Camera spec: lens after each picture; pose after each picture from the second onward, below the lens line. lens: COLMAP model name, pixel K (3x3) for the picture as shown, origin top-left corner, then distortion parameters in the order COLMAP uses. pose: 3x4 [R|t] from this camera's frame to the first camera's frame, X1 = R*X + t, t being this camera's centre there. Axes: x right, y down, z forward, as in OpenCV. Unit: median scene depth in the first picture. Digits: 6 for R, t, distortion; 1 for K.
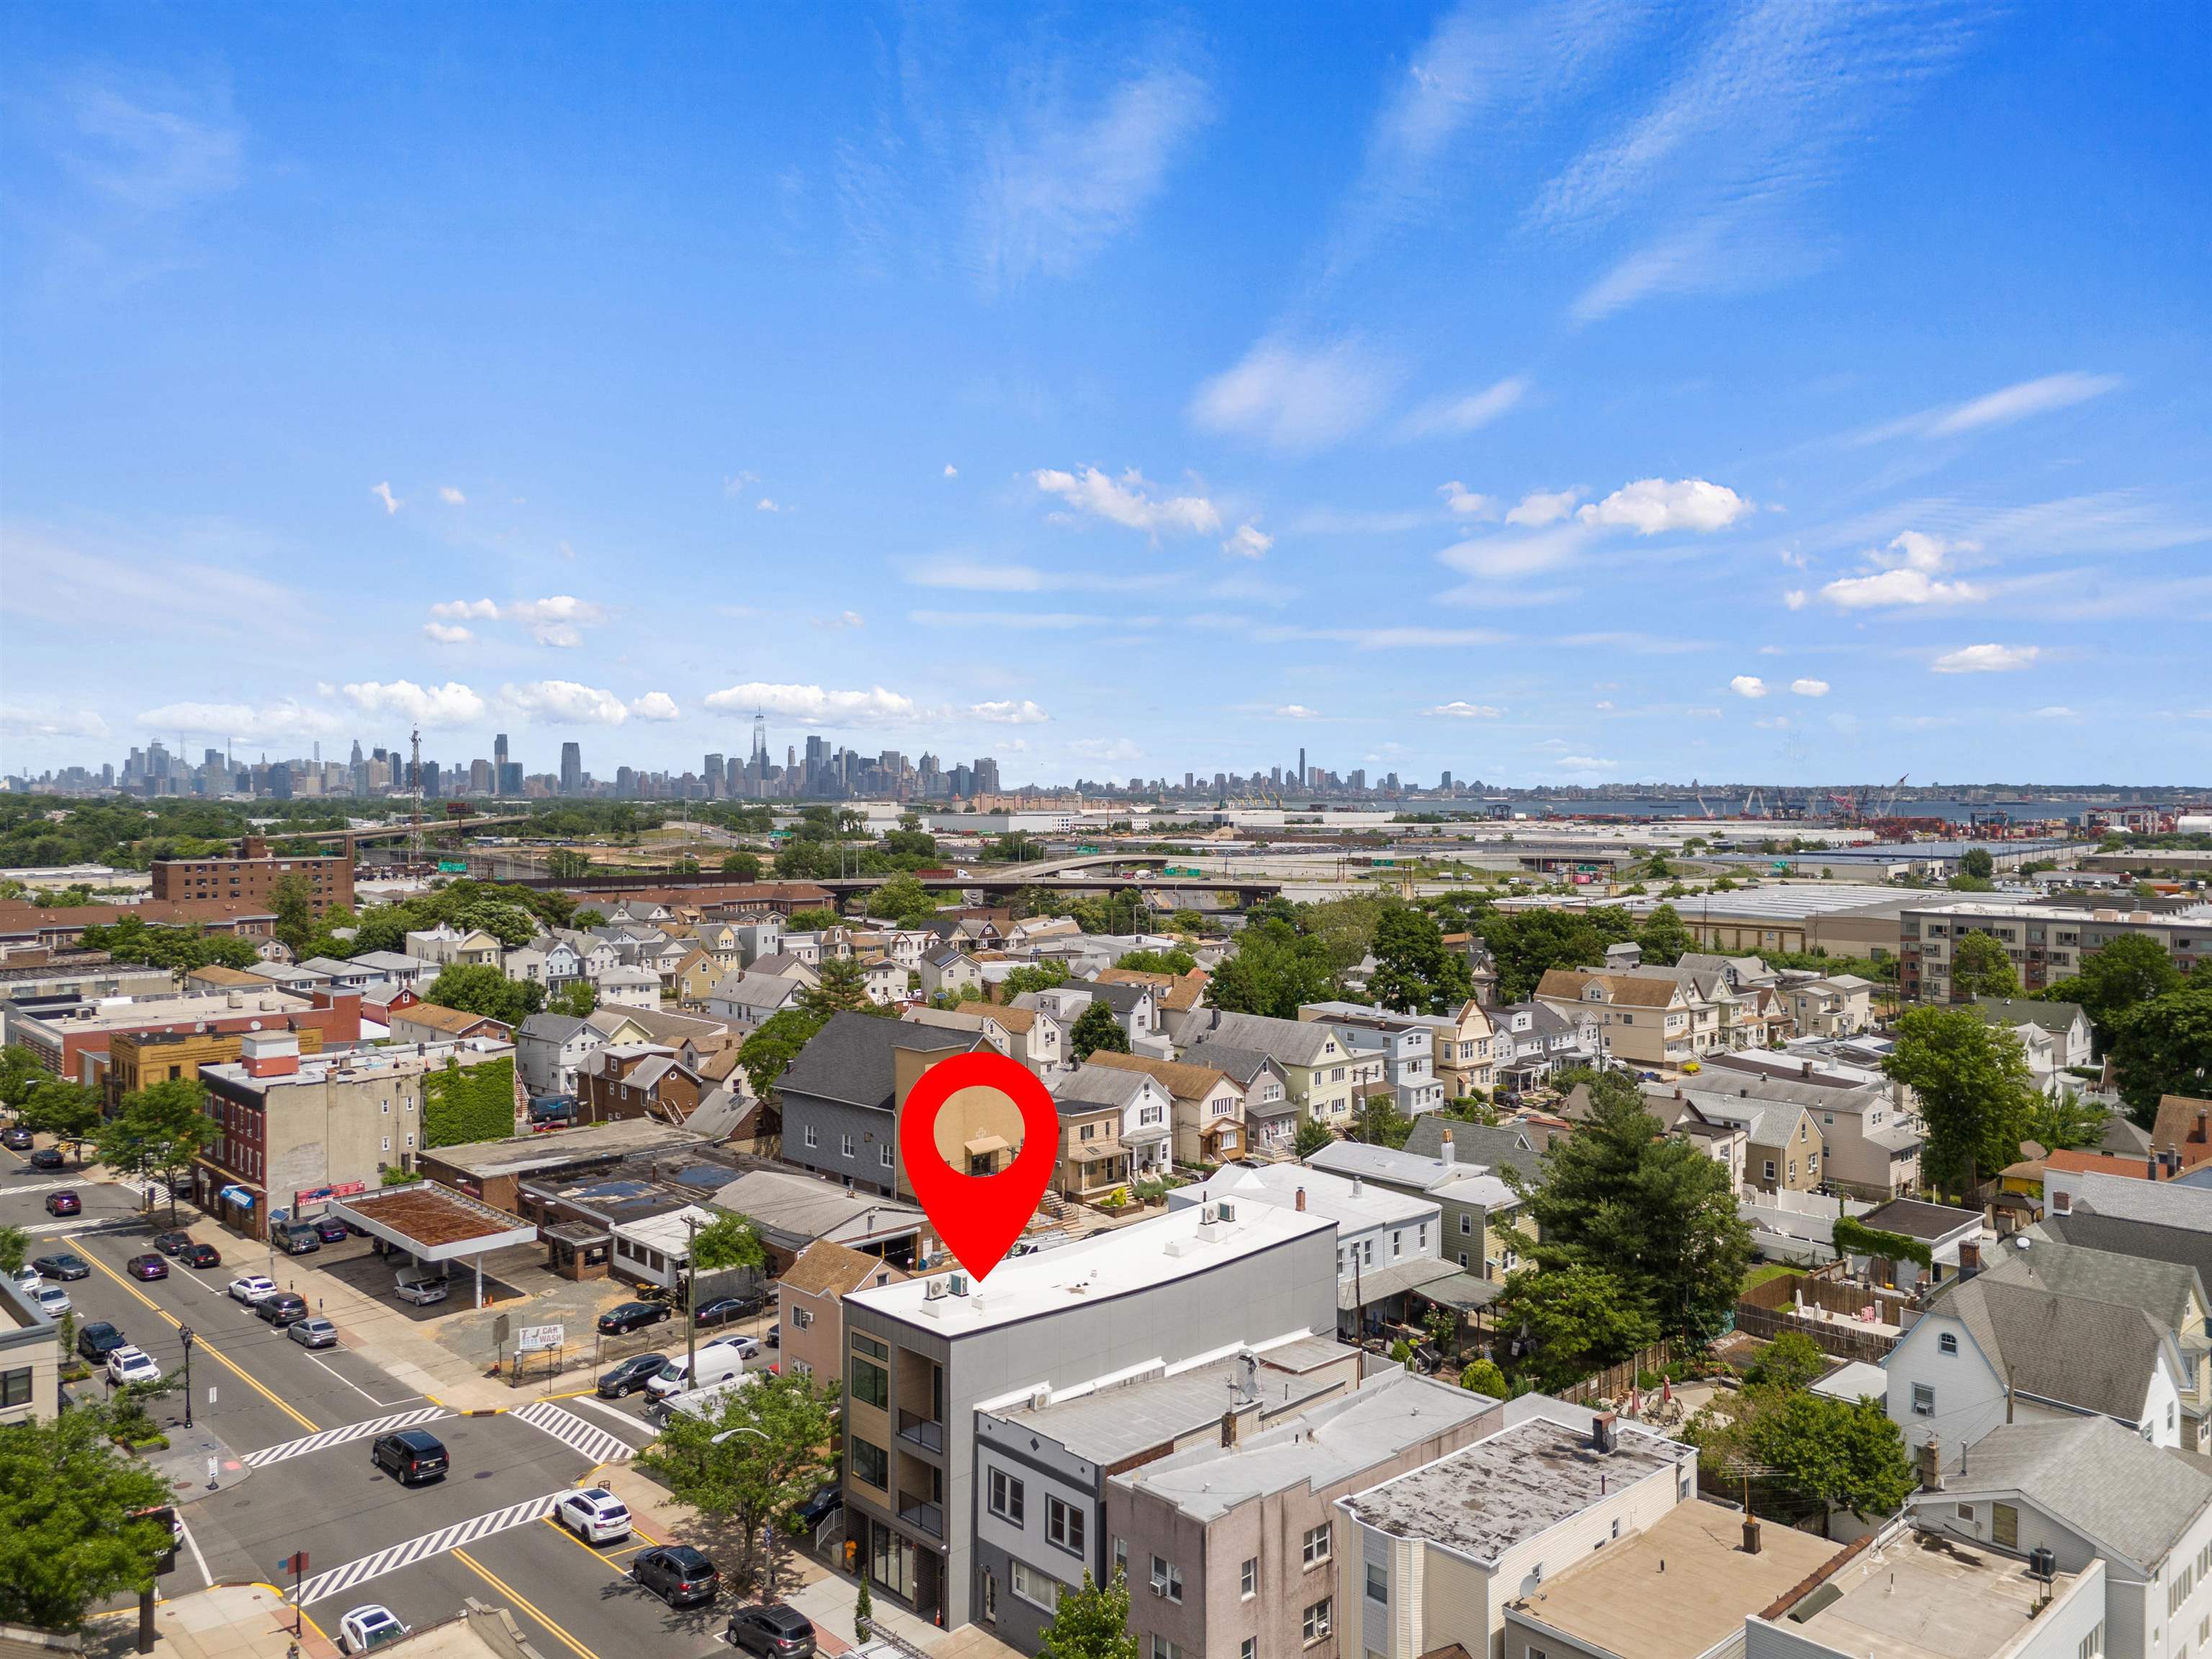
lens RADIAL K [[1628.6, 0, 1106.0], [0, 1628.6, 829.5], [0, 0, 1]] dist [0.085351, -0.092589]
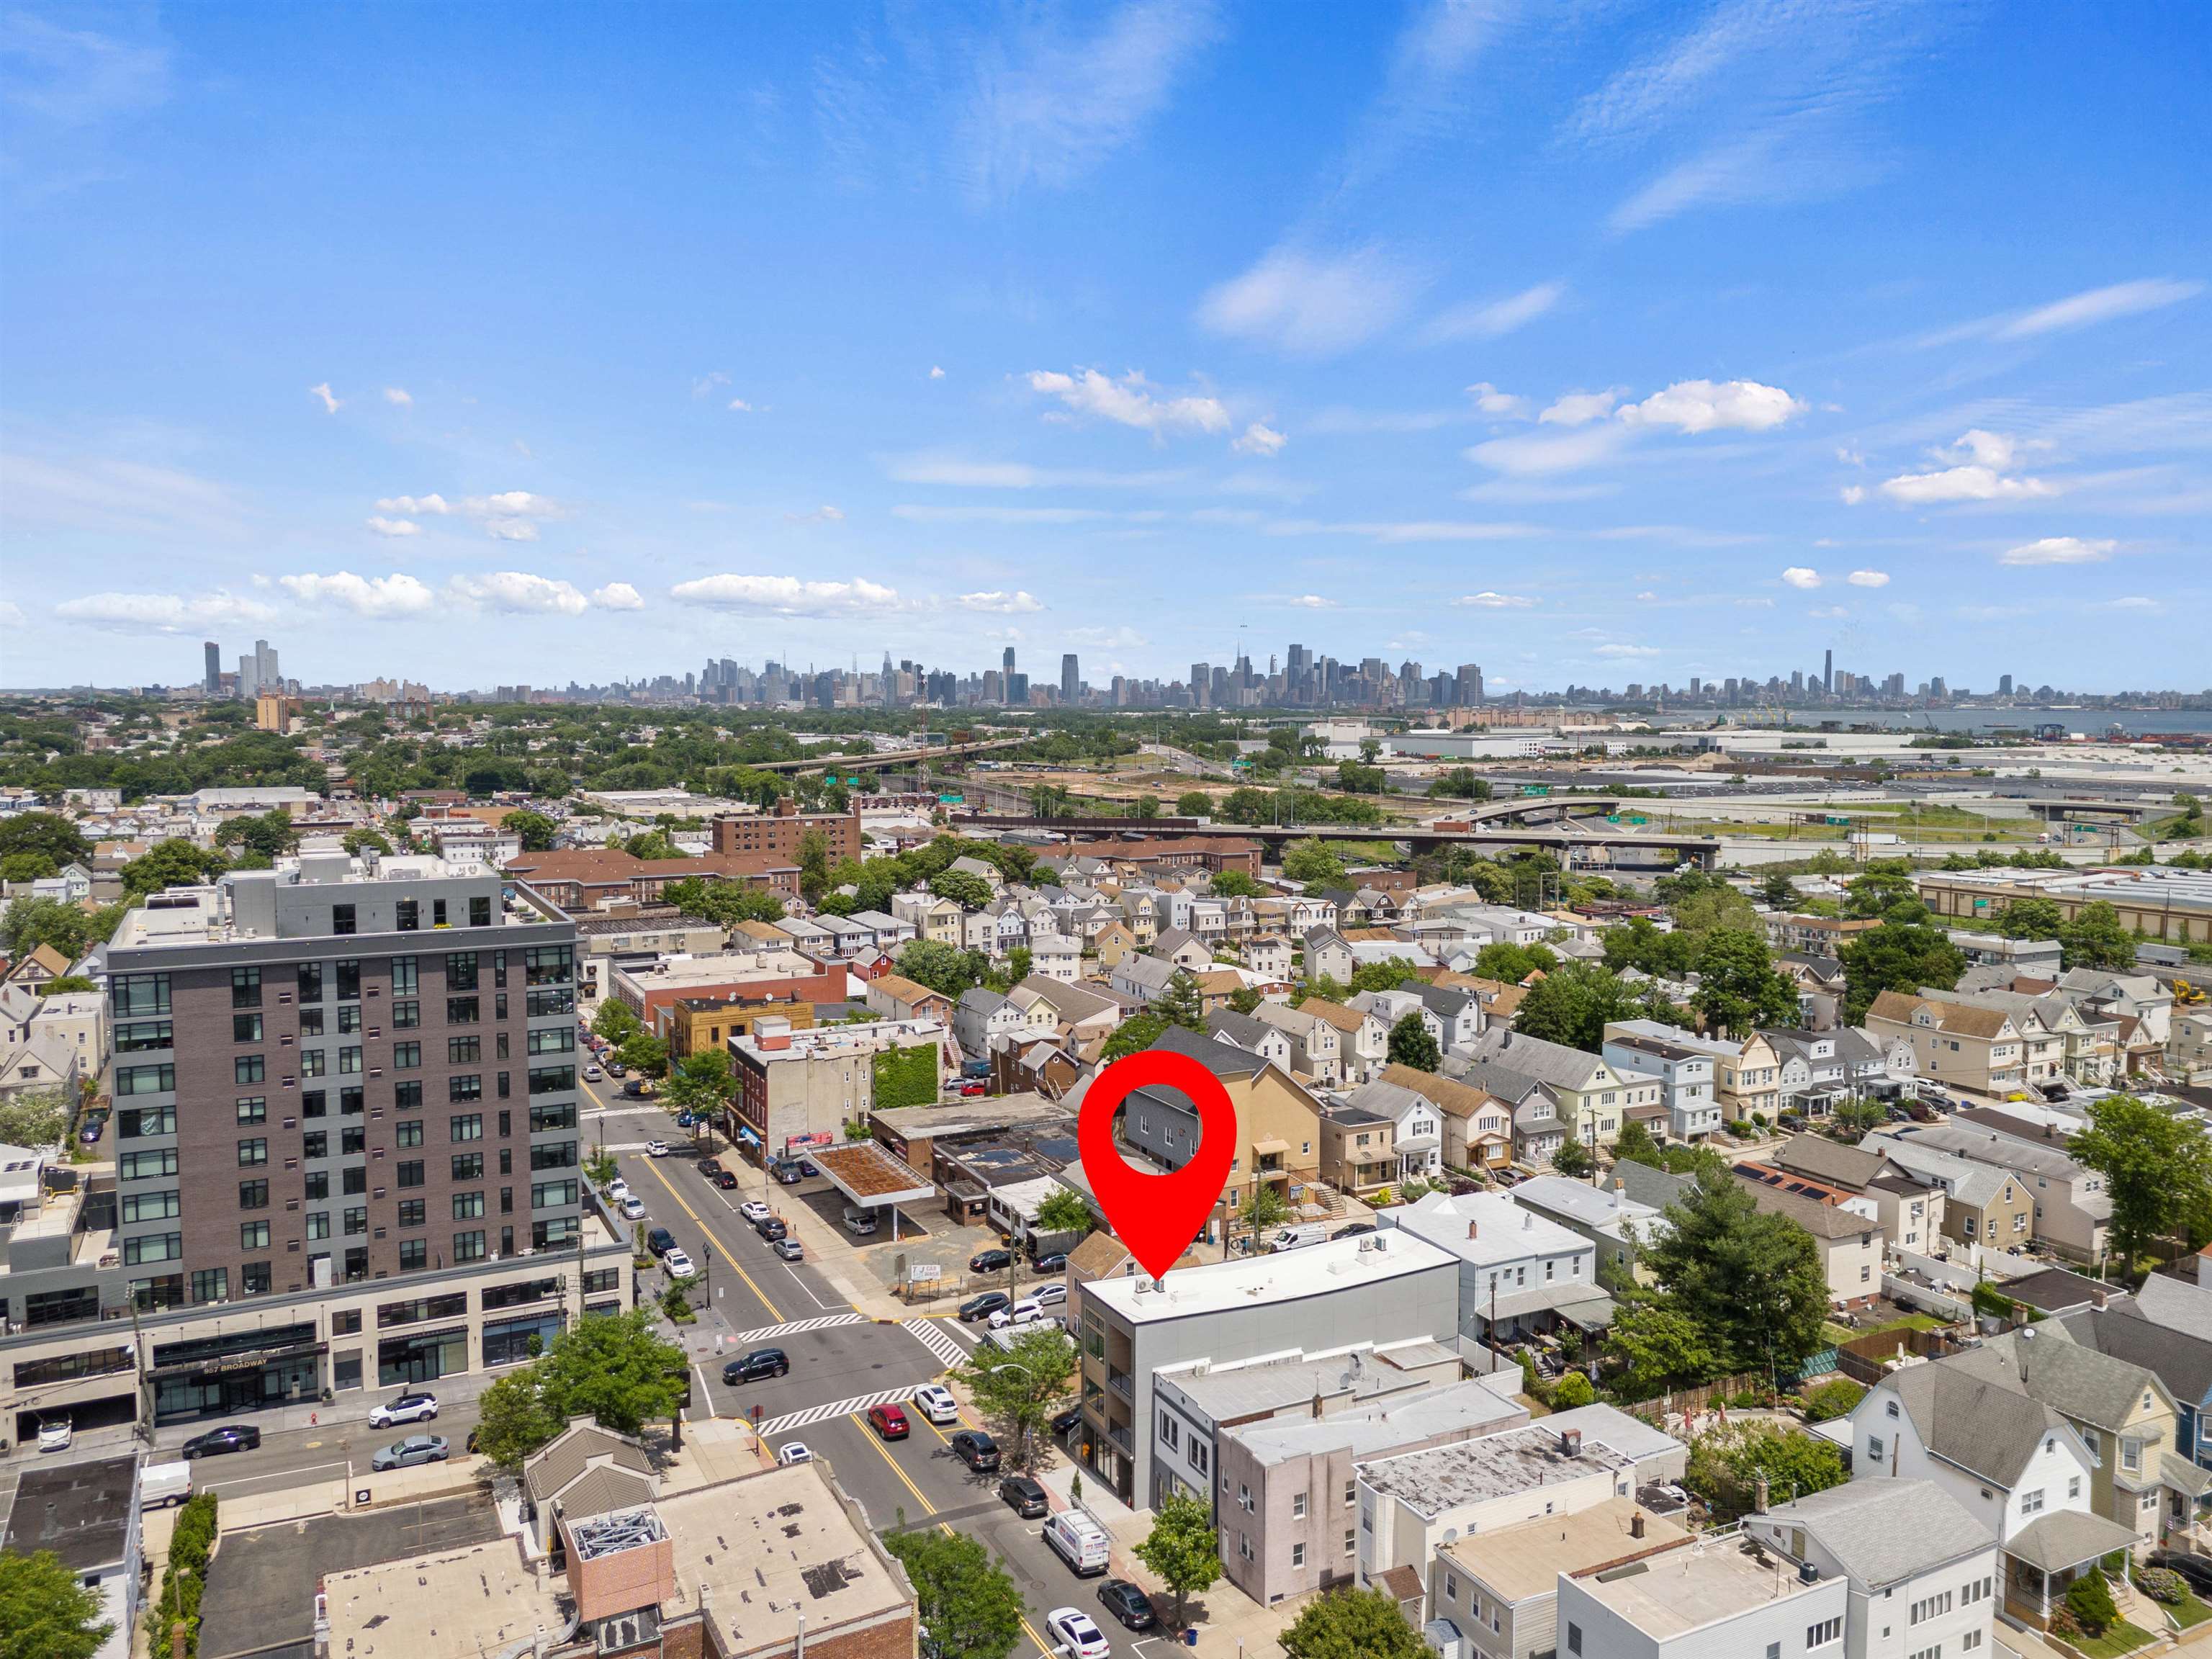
lens RADIAL K [[1628.6, 0, 1106.0], [0, 1628.6, 829.5], [0, 0, 1]] dist [0.085351, -0.092589]
pose [[0.957124, 0.023316, -0.288738, 0.158239], [-0.006425, 0.998219, 0.059312, -0.122196], [0.289606, -0.054914, 0.955569, -0.223521]]
